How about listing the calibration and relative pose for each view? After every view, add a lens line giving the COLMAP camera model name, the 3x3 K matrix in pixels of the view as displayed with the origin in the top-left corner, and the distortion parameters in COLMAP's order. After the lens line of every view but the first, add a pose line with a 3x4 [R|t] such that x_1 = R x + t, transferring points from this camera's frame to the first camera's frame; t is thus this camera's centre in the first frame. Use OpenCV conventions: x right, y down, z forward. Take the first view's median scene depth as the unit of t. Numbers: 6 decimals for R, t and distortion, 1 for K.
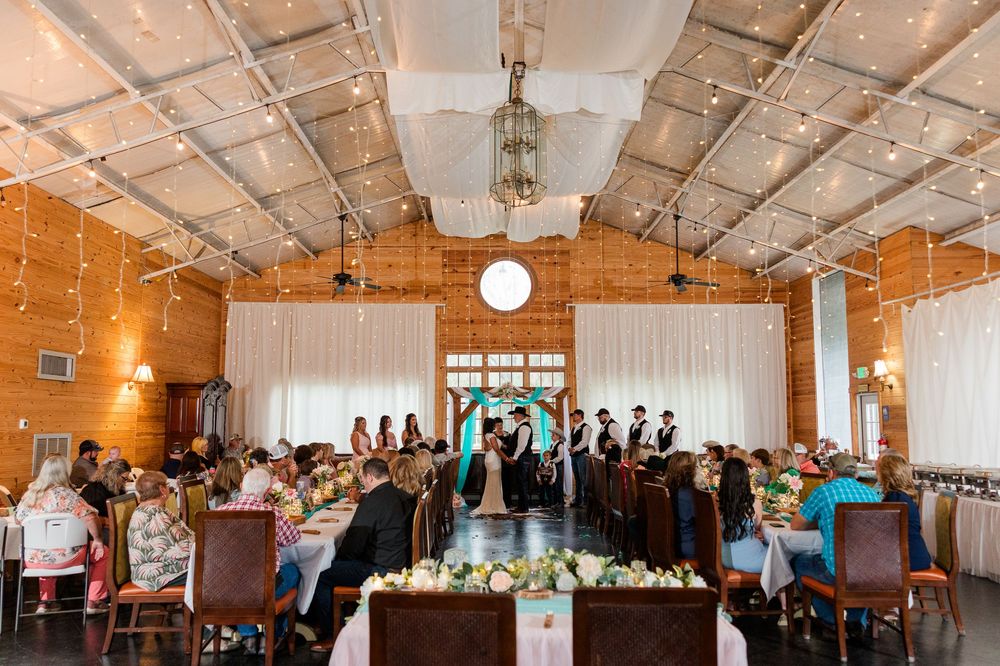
lens RADIAL K [[801.9, 0, 500.0], [0, 801.9, 333.0], [0, 0, 1]] dist [-0.004021, -0.004080]
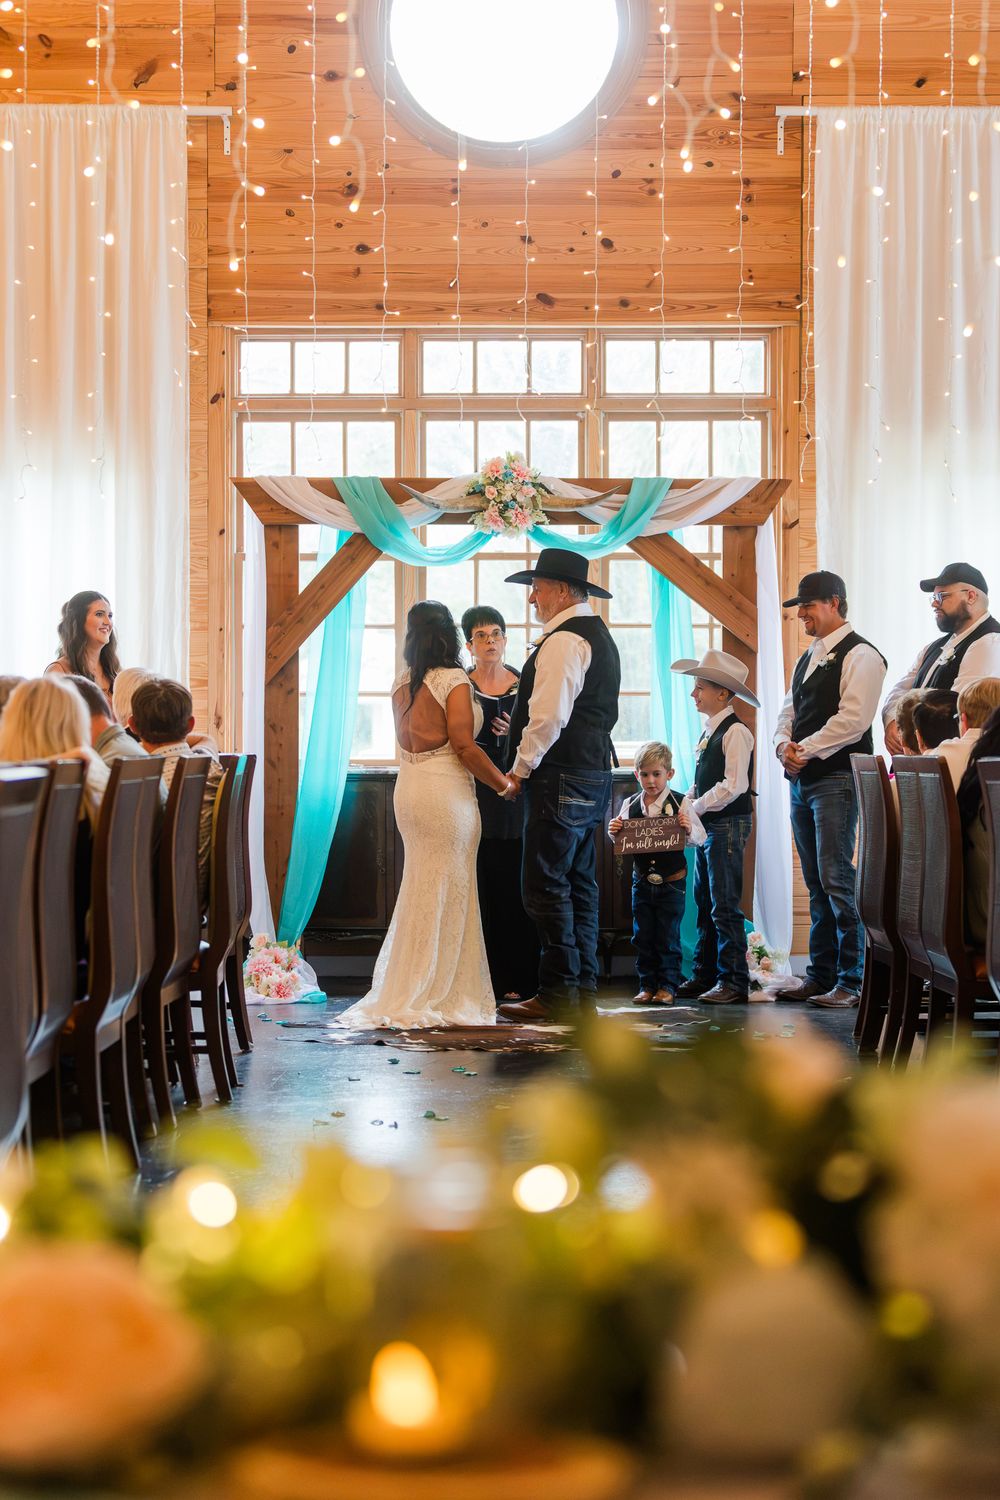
lens RADIAL K [[2885.3, 0, 500.0], [0, 2885.3, 750.0], [0, 0, 1]] dist [-0.027316, -0.076967]
pose [[0.999938, 0.003664, -0.010505, 0.015808], [-0.002537, 0.994436, 0.105309, 0.058175], [0.010833, -0.105275, 0.994384, 0.192132]]
